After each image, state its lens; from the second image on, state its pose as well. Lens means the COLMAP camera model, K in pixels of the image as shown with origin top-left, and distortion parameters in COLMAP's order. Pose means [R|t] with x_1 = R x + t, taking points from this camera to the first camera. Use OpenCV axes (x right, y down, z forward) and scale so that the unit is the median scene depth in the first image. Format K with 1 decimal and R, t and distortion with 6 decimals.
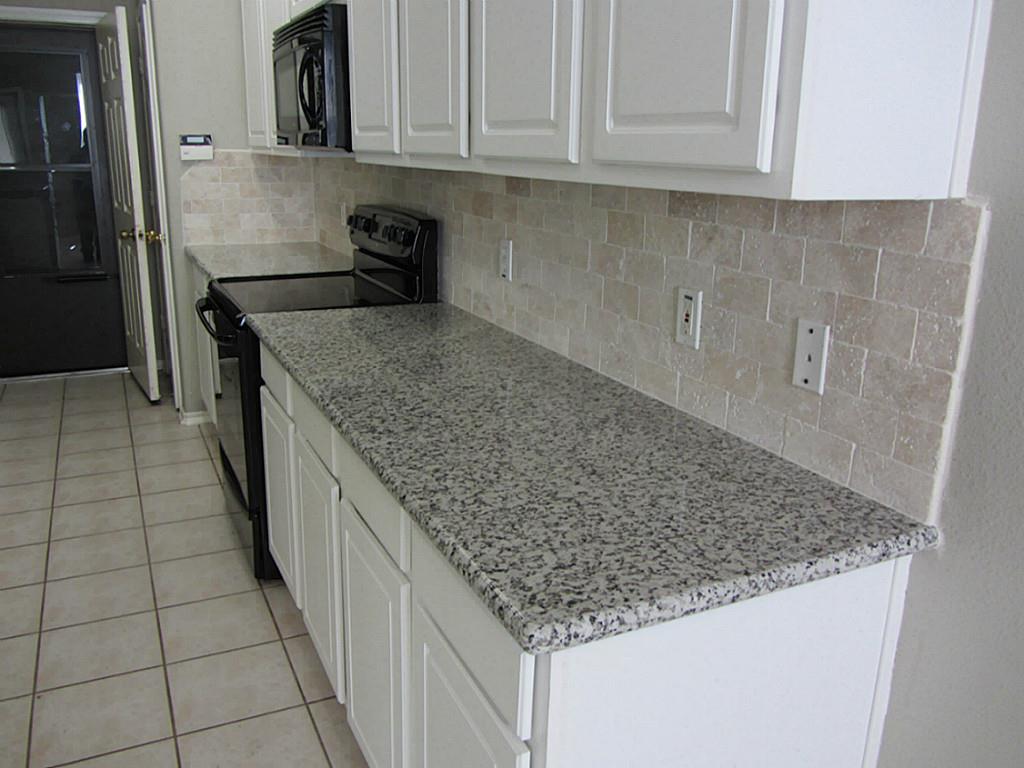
lens RADIAL K [[836.3, 0, 515.4], [0, 836.3, 372.7], [0, 0, 1]] dist [-0.034332, 0.000353]
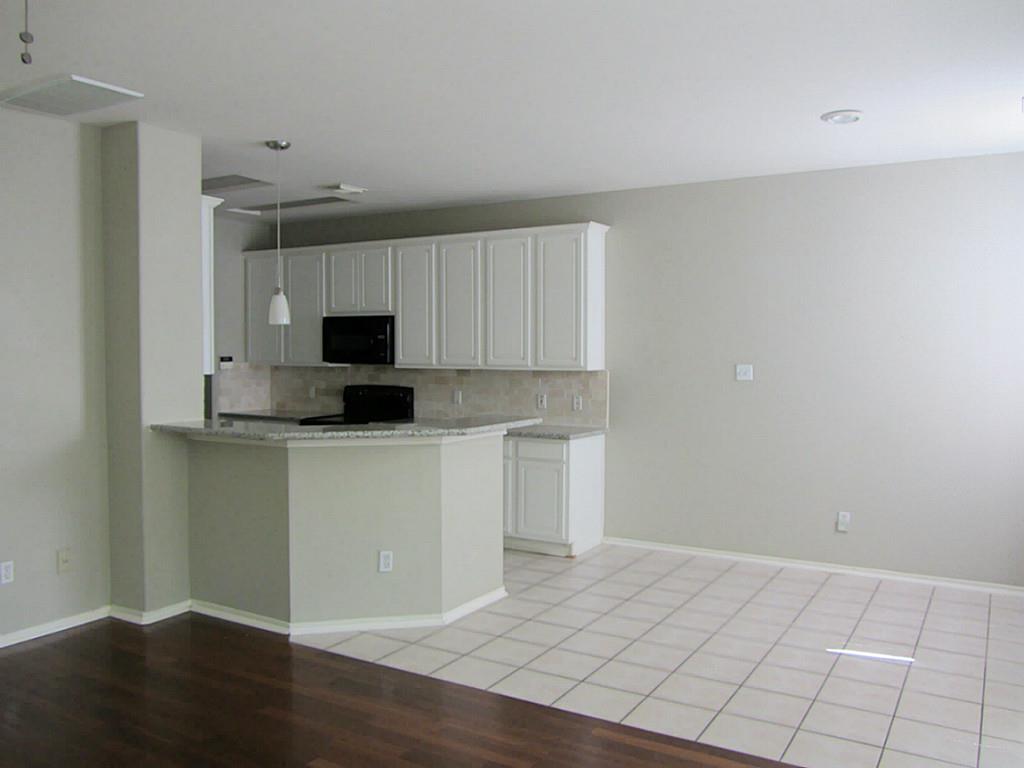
lens RADIAL K [[848.3, 0, 523.8], [0, 848.3, 376.4], [0, 0, 1]] dist [-0.013057, 0.006024]
pose [[0.824545, -0.032252, 0.564877, -2.213551], [0.159006, 0.971347, -0.176639, 0.536511], [-0.542995, 0.235466, 0.806048, -2.353052]]
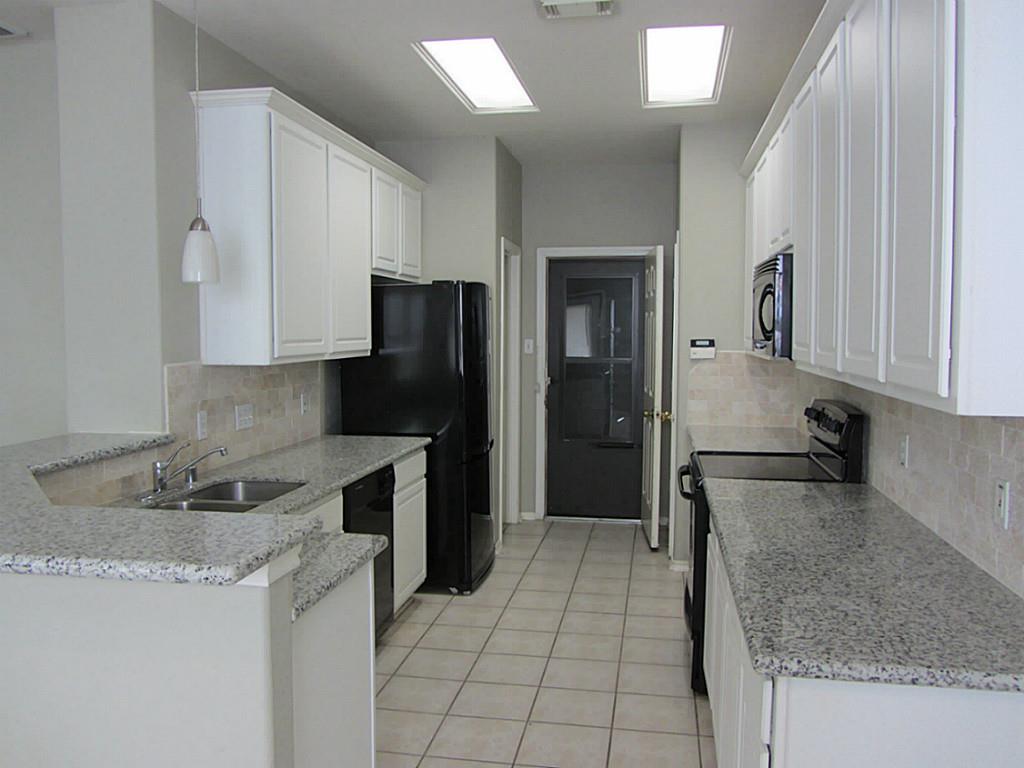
lens RADIAL K [[848.3, 0, 523.8], [0, 848.3, 376.4], [0, 0, 1]] dist [-0.013057, 0.006024]
pose [[0.815059, 0.019739, -0.579042, 0.343881], [-0.141823, 0.975812, -0.166365, 0.058222], [0.561752, 0.217719, 0.798144, -0.429102]]
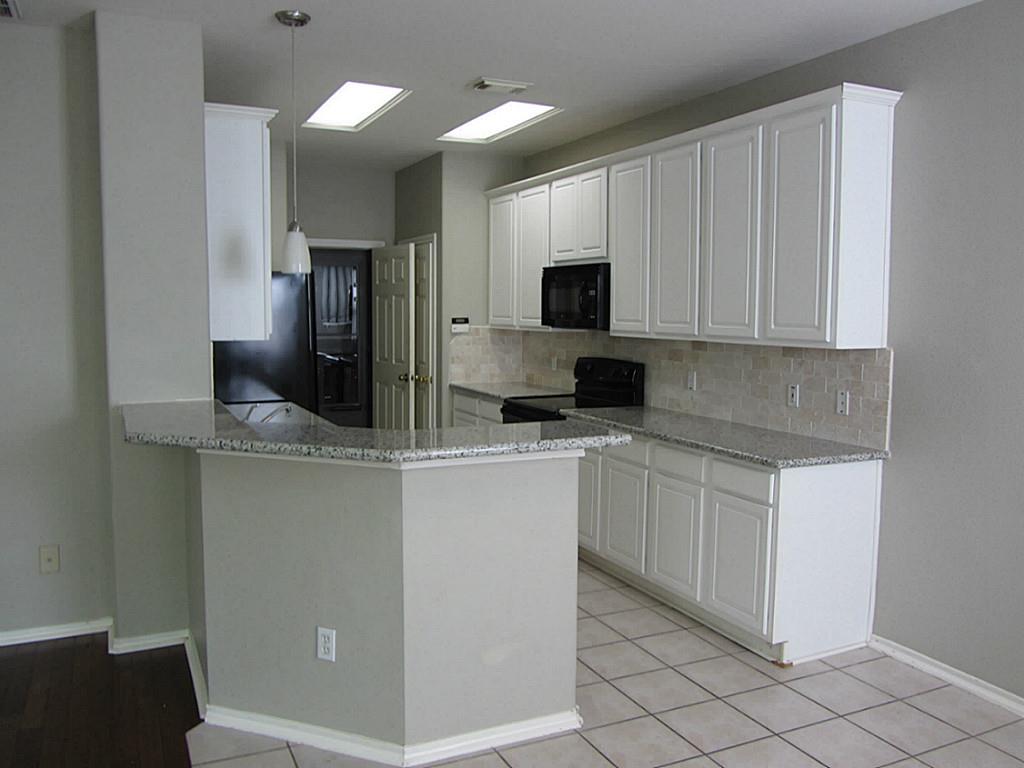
lens RADIAL K [[848.3, 0, 523.8], [0, 848.3, 376.4], [0, 0, 1]] dist [-0.013057, 0.006024]
pose [[0.999939, -0.009257, 0.006011, -0.630182], [0.010207, 0.982787, -0.184458, 0.345209], [-0.004201, 0.184508, 0.982822, -1.557379]]
